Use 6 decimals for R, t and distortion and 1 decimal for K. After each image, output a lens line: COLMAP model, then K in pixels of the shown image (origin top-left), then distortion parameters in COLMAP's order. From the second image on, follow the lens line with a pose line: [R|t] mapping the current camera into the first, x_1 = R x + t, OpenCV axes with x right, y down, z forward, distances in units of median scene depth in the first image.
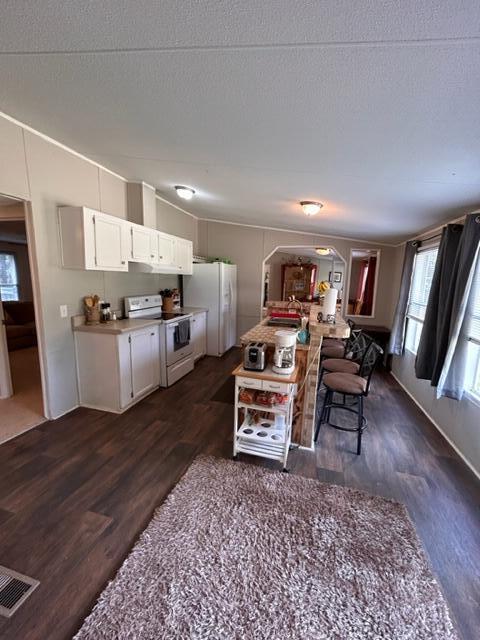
lens RADIAL K [[261.2, 0, 240.0], [0, 261.2, 320.0], [0, 0, 1]] dist [0.000239, 0.000013]
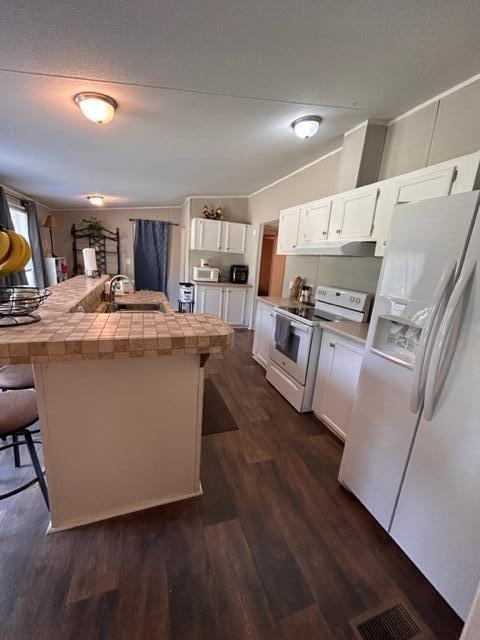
lens RADIAL K [[261.2, 0, 240.0], [0, 261.2, 320.0], [0, 0, 1]] dist [0.000239, 0.000013]
pose [[-0.808958, 0.047116, -0.585975, 0.377397], [-0.185449, 0.925432, 0.330429, -0.252733], [0.557849, 0.375972, -0.739898, 1.779660]]
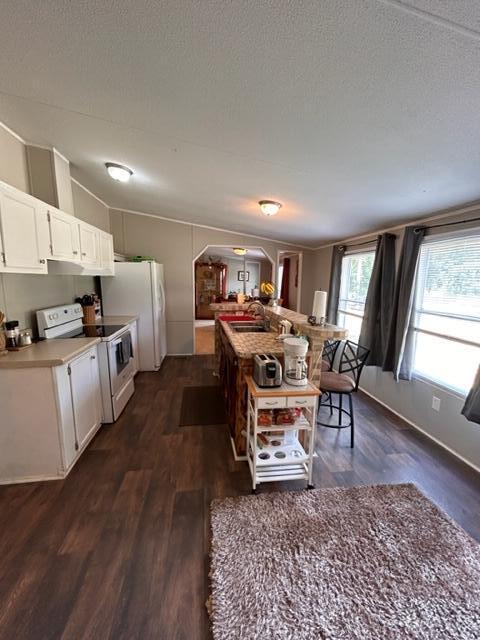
lens RADIAL K [[261.2, 0, 240.0], [0, 261.2, 320.0], [0, 0, 1]] dist [0.000239, 0.000013]
pose [[0.913065, -0.075513, 0.400762, -0.256153], [0.073083, 0.997097, 0.021371, -0.040438], [-0.401213, 0.009776, 0.915933, 0.155834]]
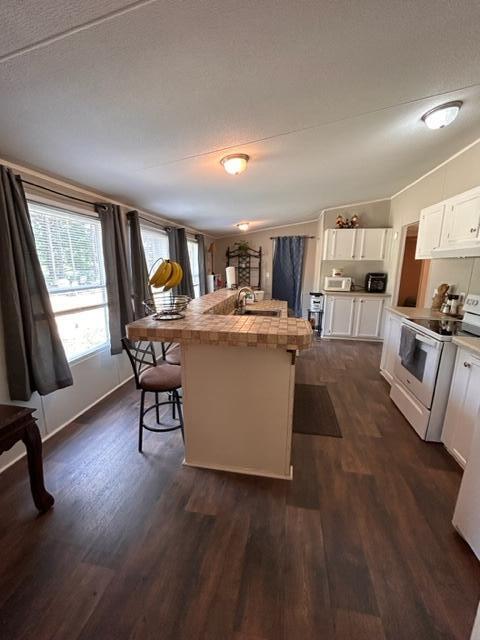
lens RADIAL K [[261.2, 0, 240.0], [0, 261.2, 320.0], [0, 0, 1]] dist [0.000239, 0.000013]
pose [[-0.995380, -0.014410, -0.094924, 0.325169], [-0.047578, 0.932773, 0.357310, -0.281970], [0.083394, 0.360176, -0.929150, 1.887607]]
